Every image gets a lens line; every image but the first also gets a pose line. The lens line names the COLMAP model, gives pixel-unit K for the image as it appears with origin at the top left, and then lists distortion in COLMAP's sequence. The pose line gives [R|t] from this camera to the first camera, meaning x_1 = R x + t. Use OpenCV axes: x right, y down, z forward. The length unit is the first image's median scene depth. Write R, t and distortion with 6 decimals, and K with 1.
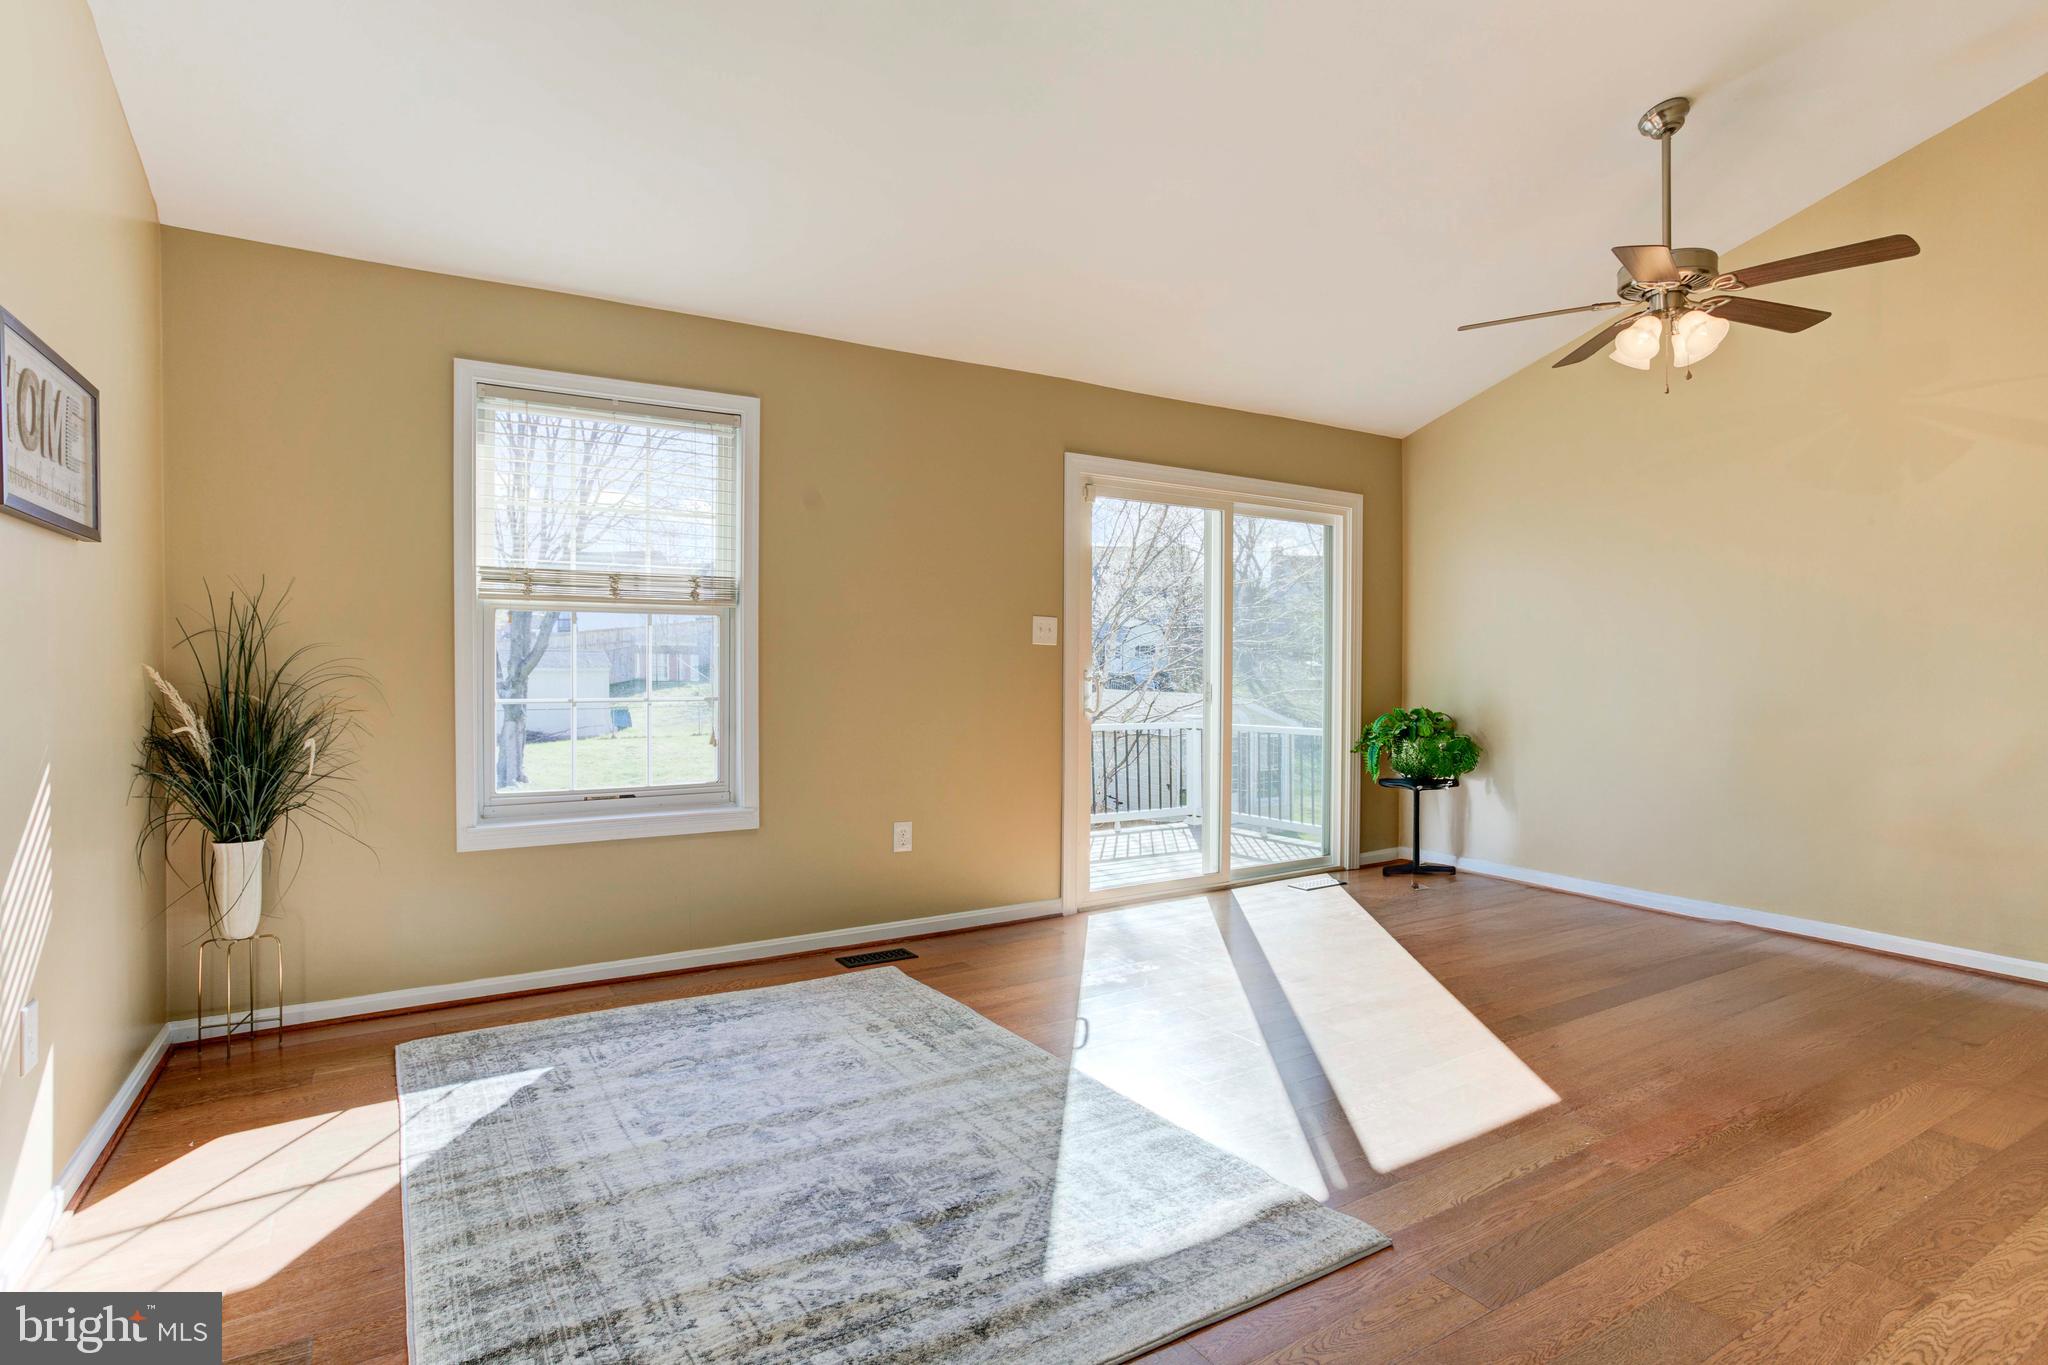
lens RADIAL K [[1008.4, 0, 998.6], [0, 1008.4, 676.1], [0, 0, 1]] dist [-0.002249, 0.001180]
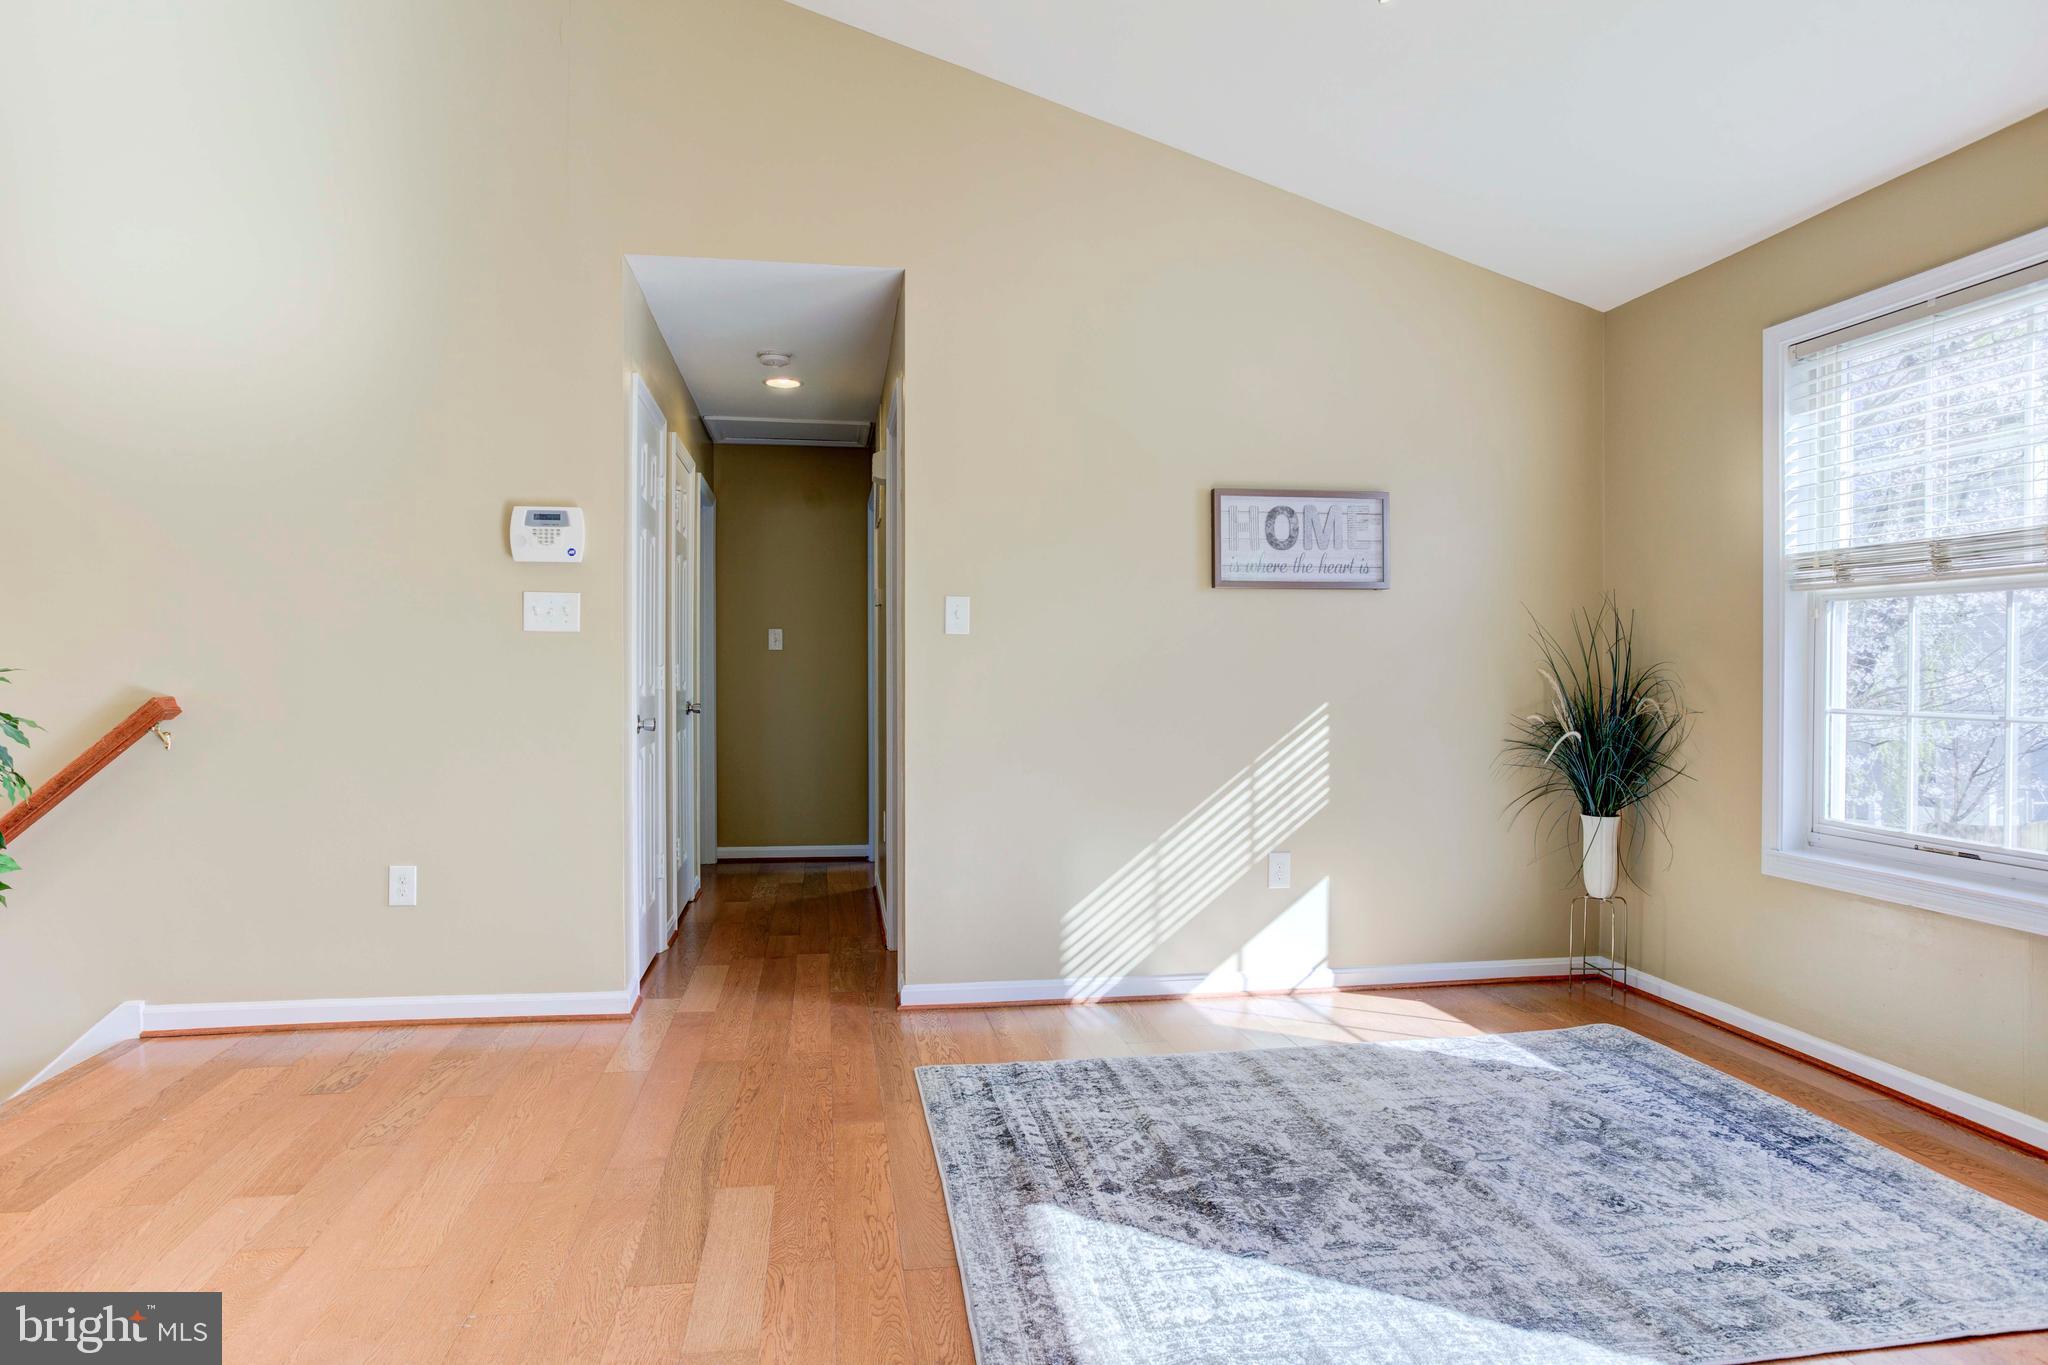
lens RADIAL K [[1138.6, 0, 1024.0], [0, 1138.6, 682.5], [0, 0, 1]] dist [-0.012939, -0.000125]
pose [[-0.343171, 0.009212, -0.939228, 0.713206], [-0.009833, 0.999862, 0.013399, -0.004806], [0.939222, 0.013834, -0.343033, 0.796417]]
